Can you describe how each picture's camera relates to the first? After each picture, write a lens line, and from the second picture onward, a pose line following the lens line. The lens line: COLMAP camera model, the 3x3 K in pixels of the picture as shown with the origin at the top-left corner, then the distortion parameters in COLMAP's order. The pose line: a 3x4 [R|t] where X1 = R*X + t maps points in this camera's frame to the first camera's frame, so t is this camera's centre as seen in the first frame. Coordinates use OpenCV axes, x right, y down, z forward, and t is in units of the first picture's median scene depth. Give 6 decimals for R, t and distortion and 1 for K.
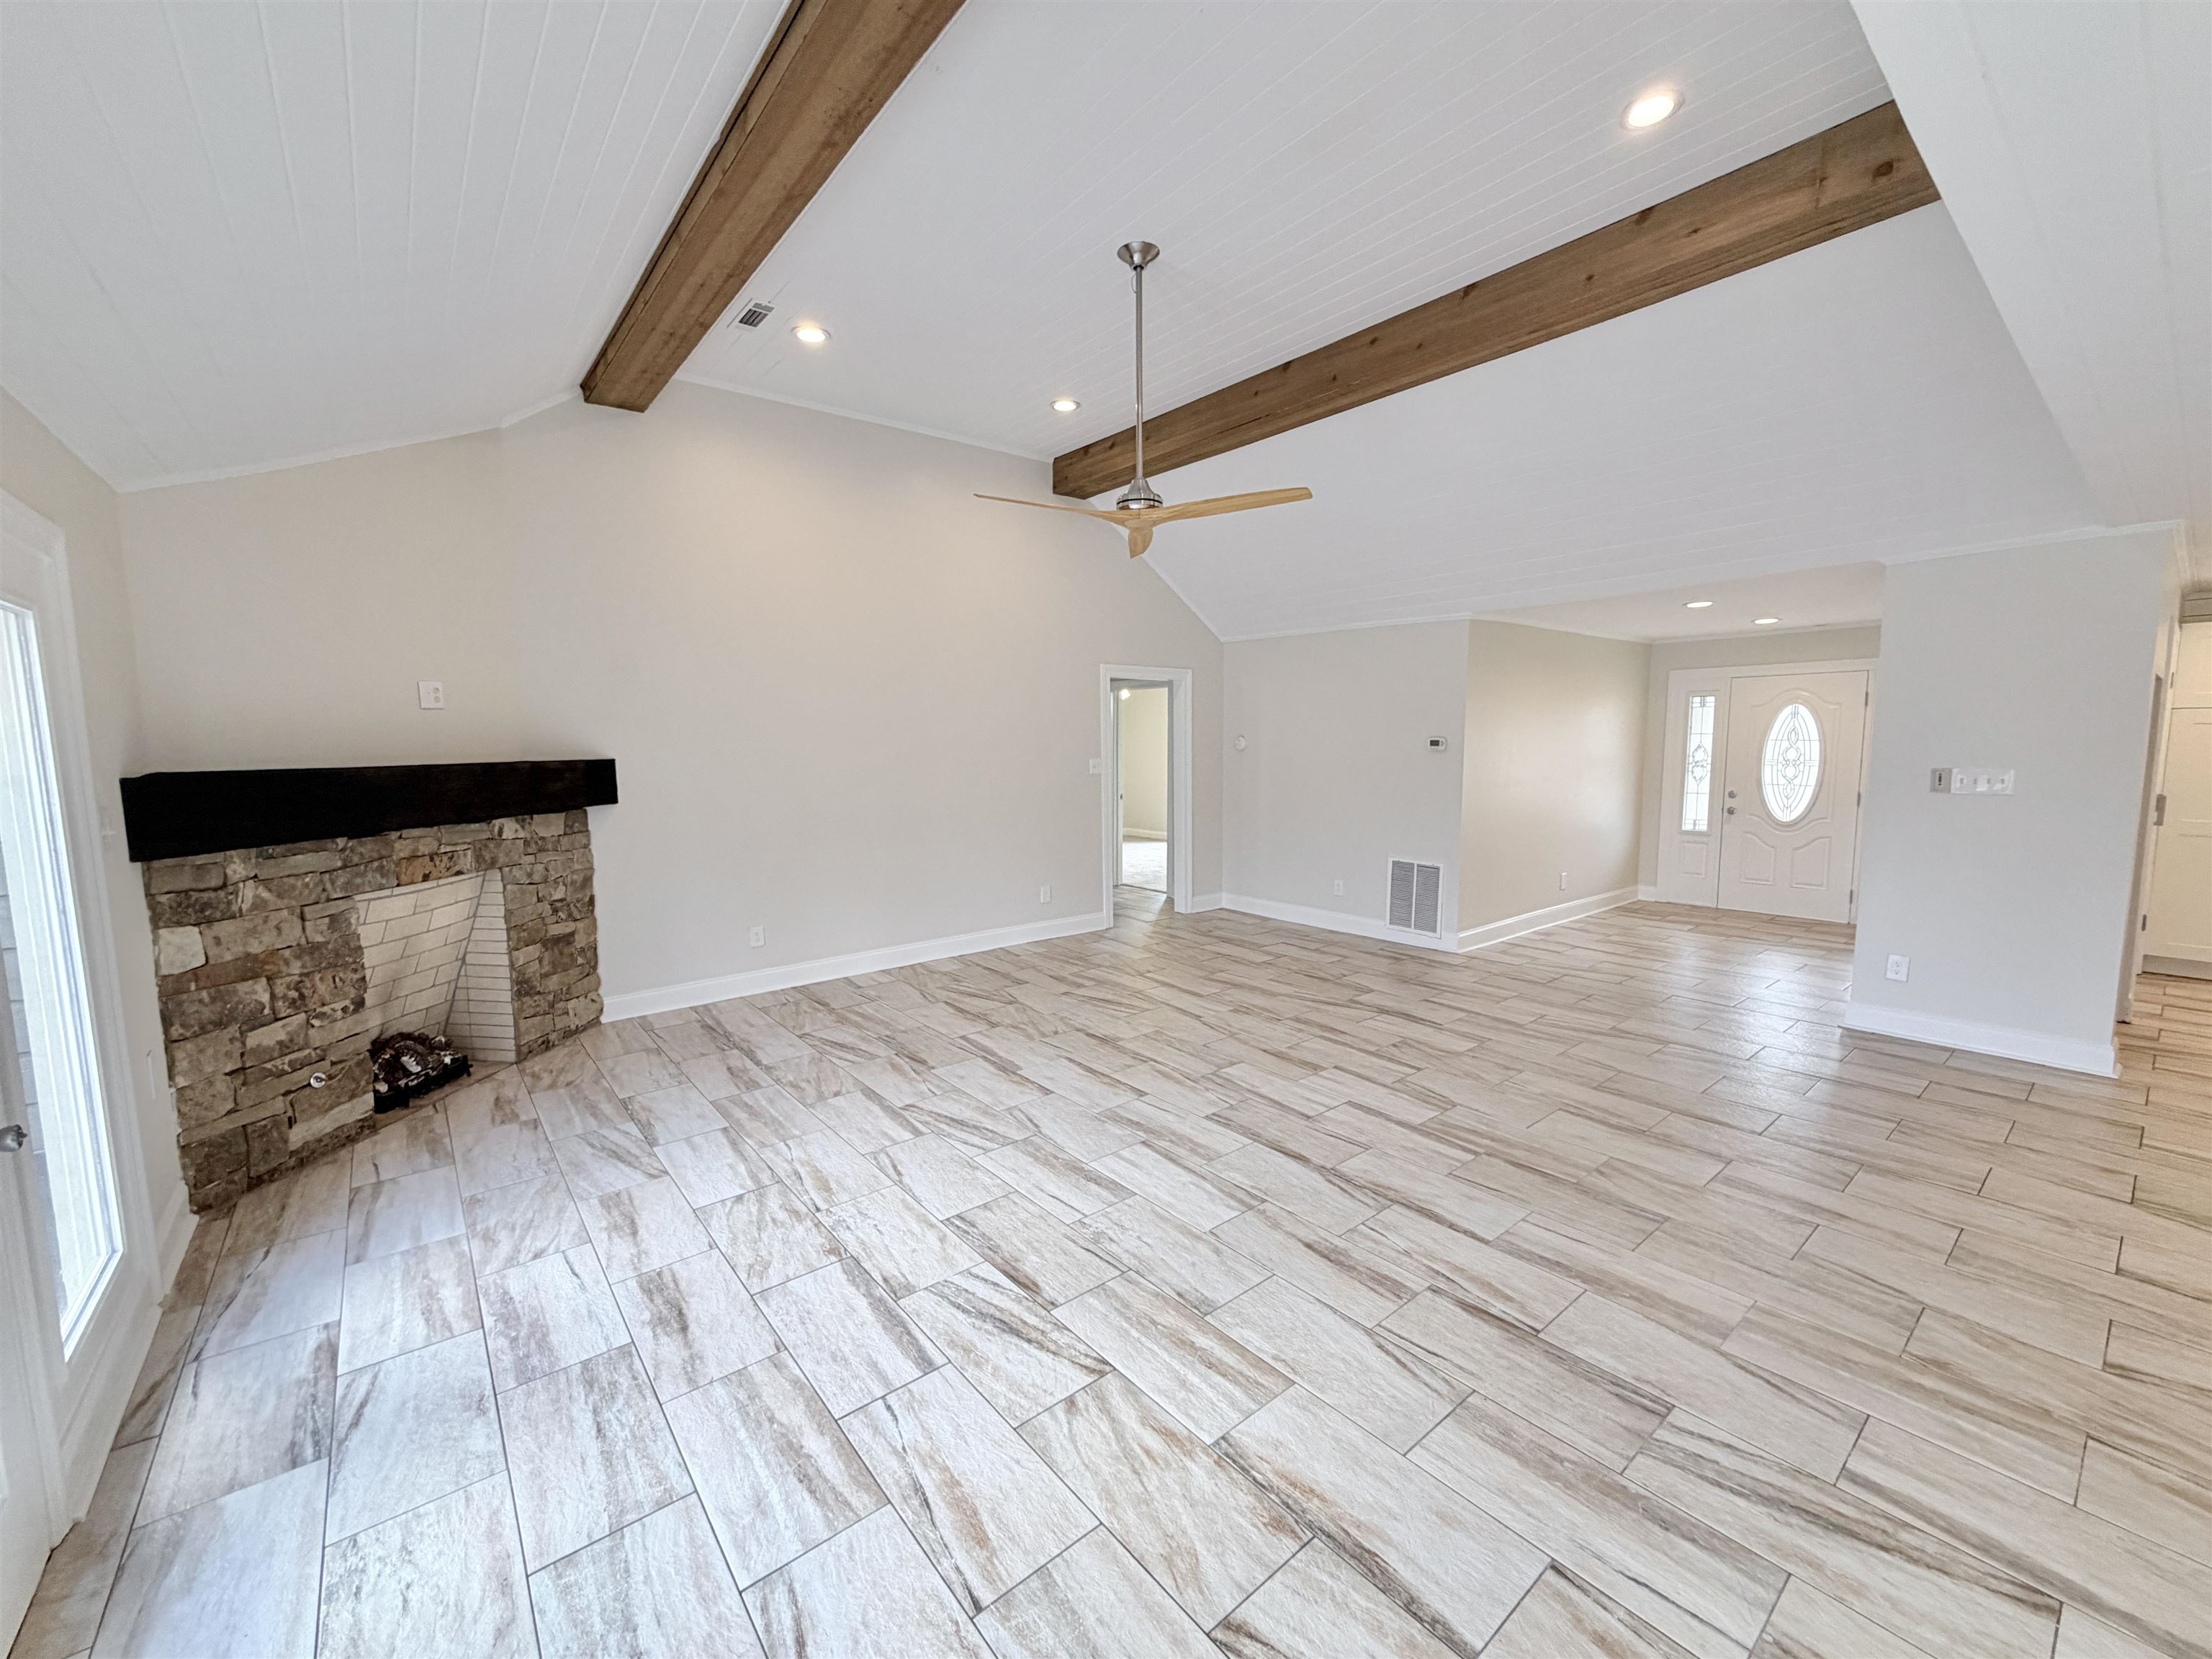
lens RADIAL K [[887.5, 0, 1097.6], [0, 887.5, 825.1], [0, 0, 1]] dist [-0.000918, 0.000370]
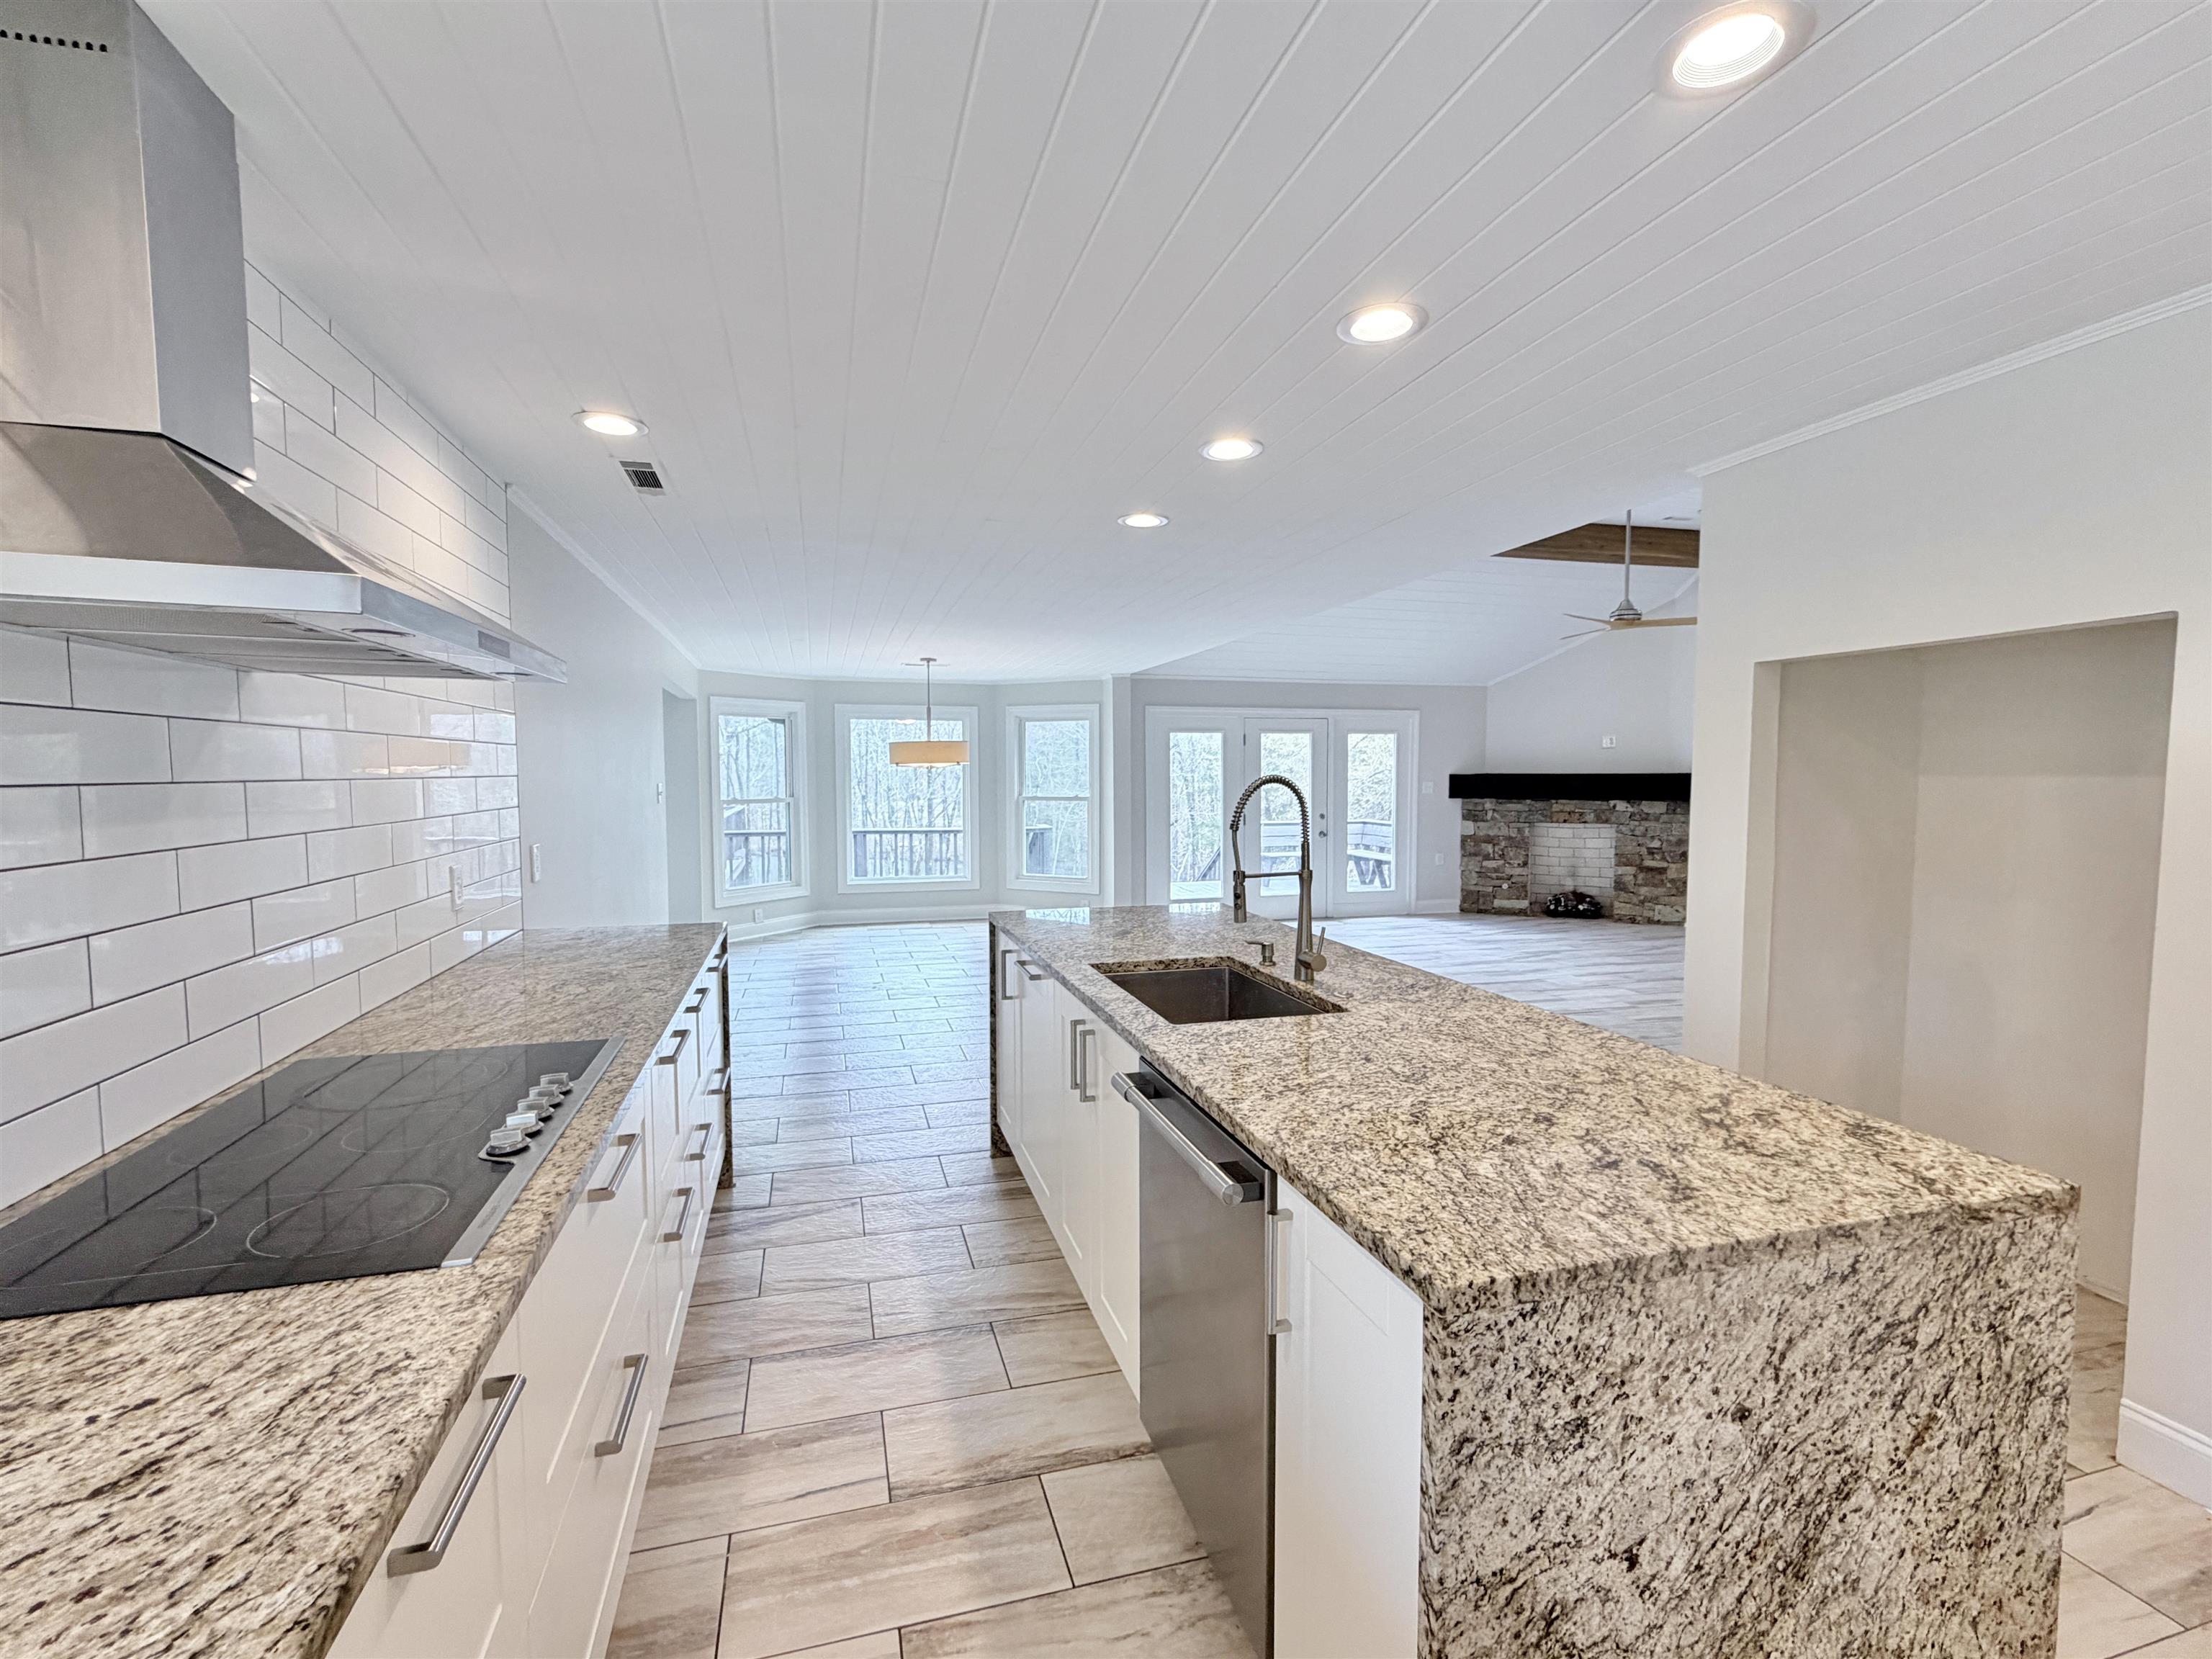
lens RADIAL K [[985.7, 0, 1117.7], [0, 985.7, 834.1], [0, 0, 1]] dist [-0.000770, 0.002391]
pose [[-0.369202, 0.068045, -0.926855, 2.143902], [-0.085636, 0.990582, 0.106836, -0.085728], [0.925395, 0.118816, -0.359897, 0.871213]]
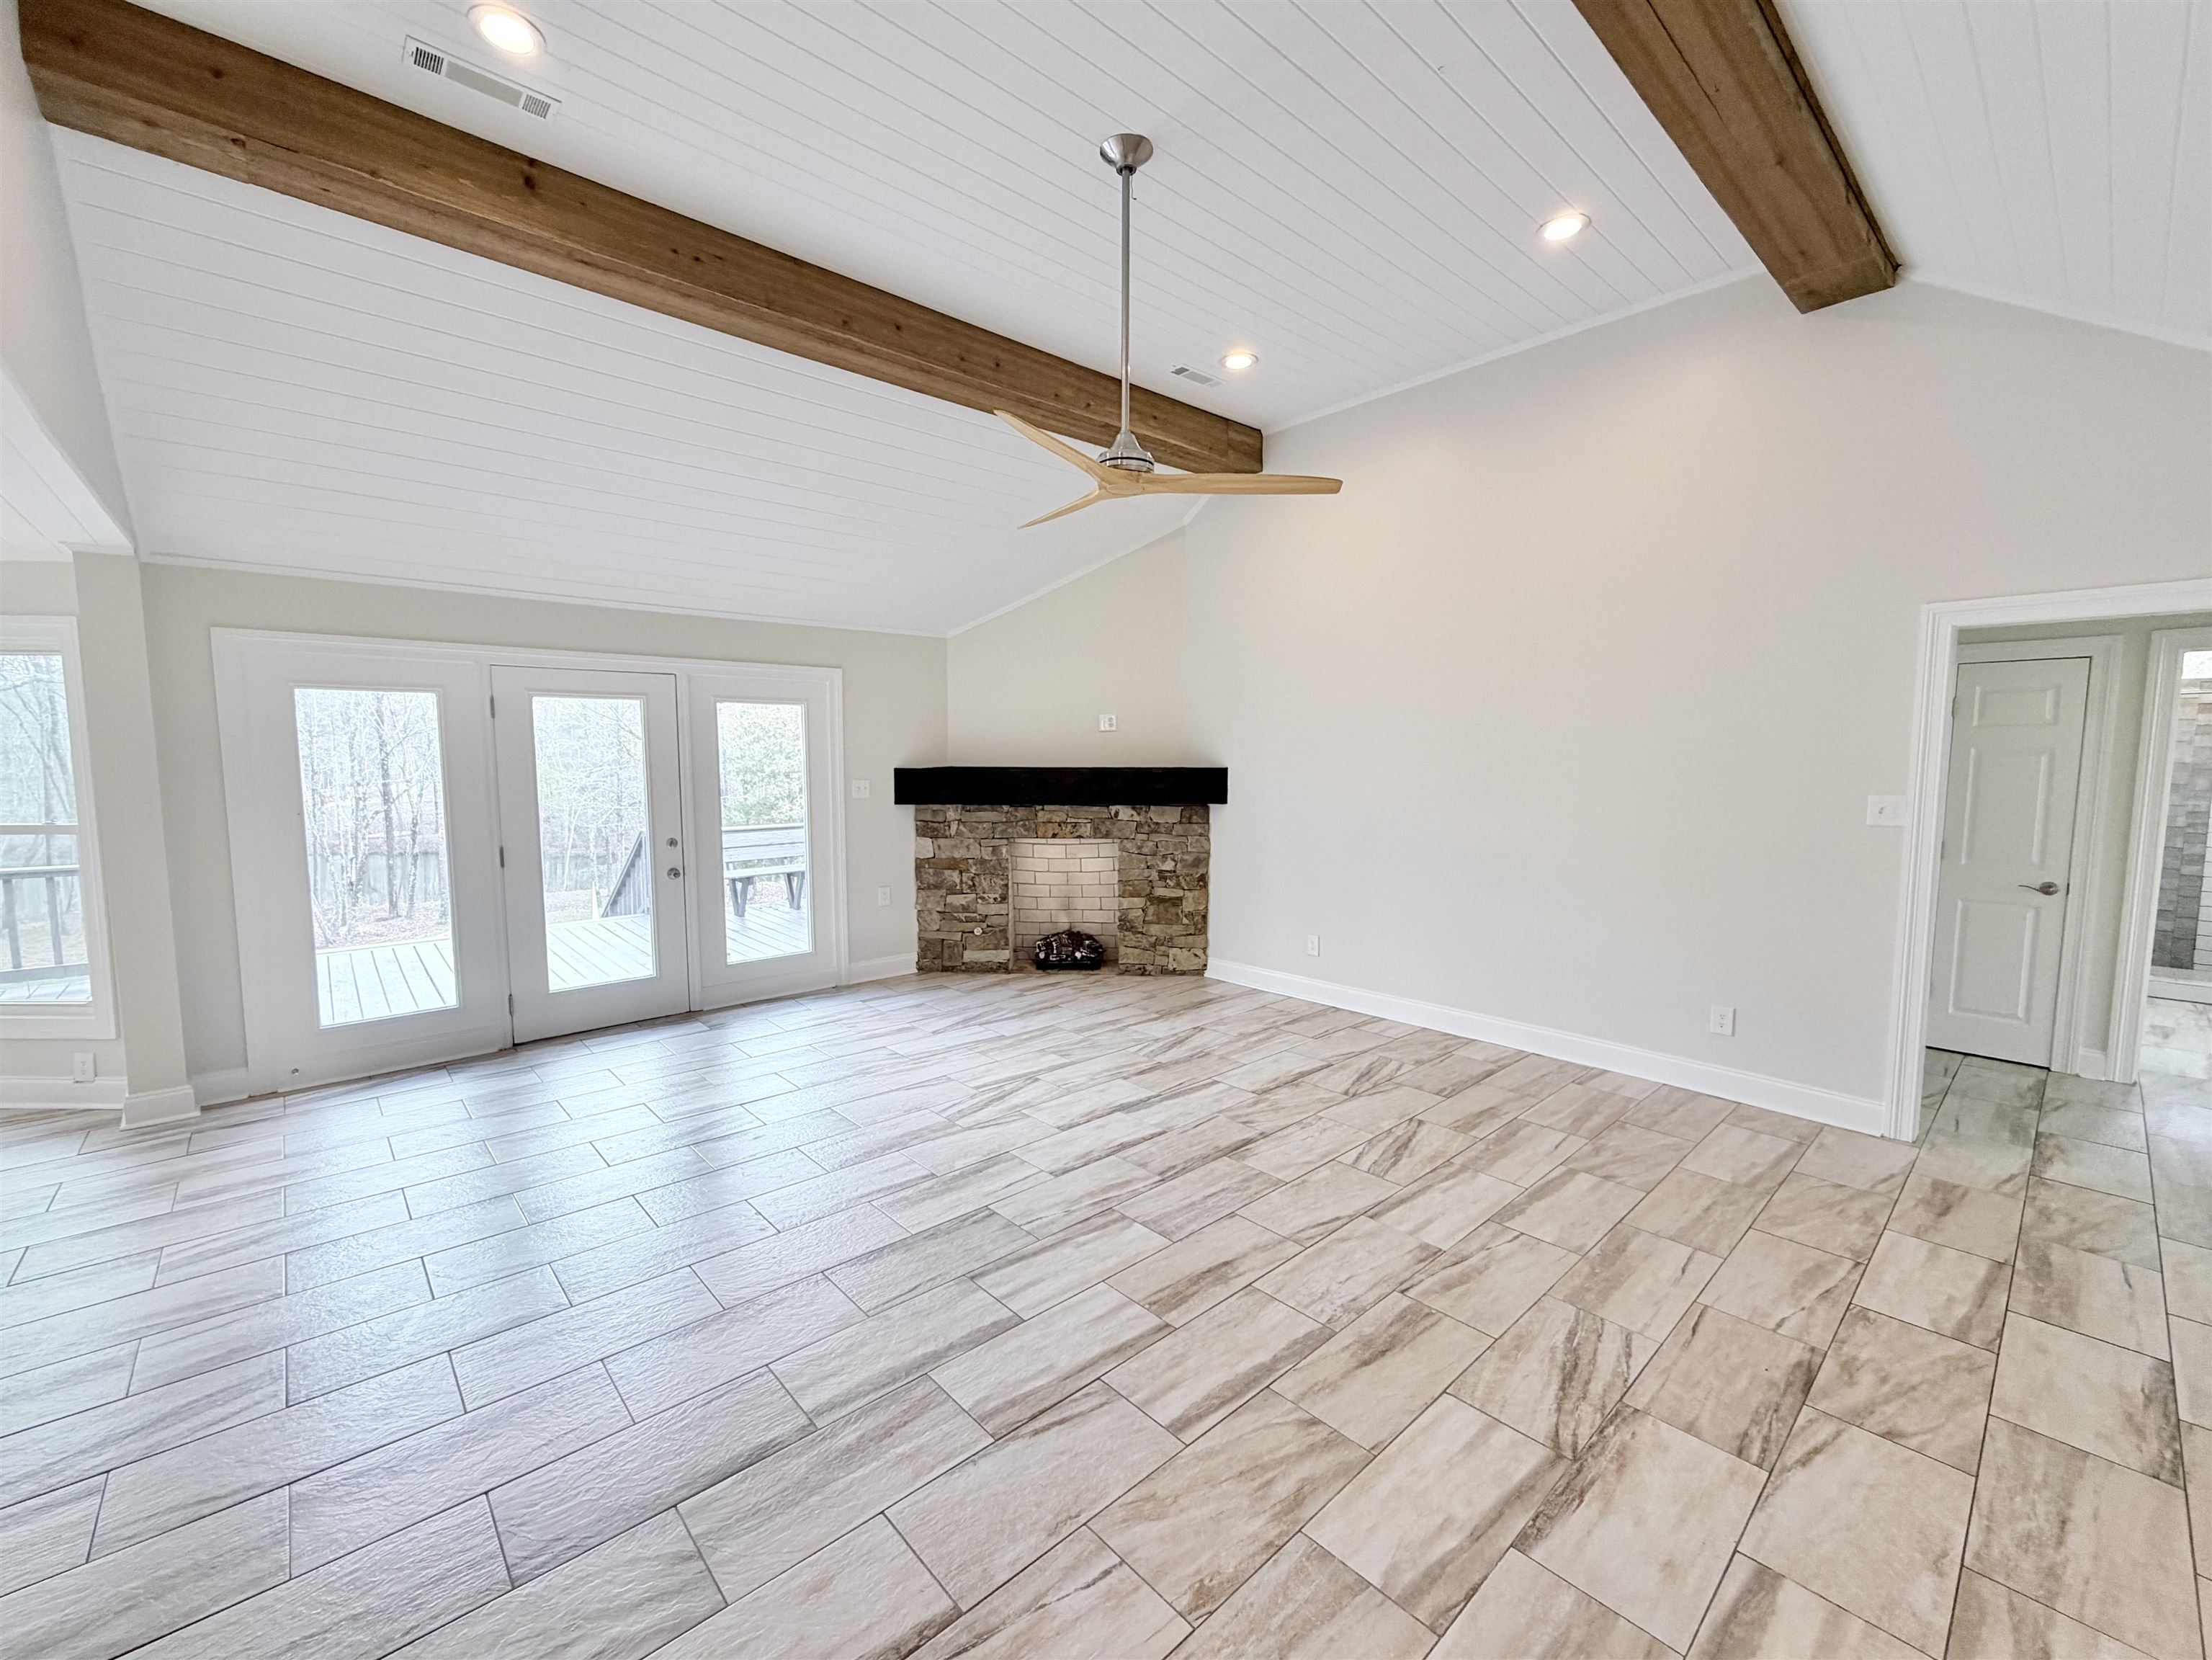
lens RADIAL K [[887.6, 0, 1098.8], [0, 887.6, 838.8], [0, 0, 1]] dist [-0.000918, 0.000370]
pose [[0.066209, 0.104760, -0.992291, 0.902277], [-0.099612, 0.990199, 0.097893, -0.107644], [0.992821, 0.092363, 0.075995, 0.983599]]
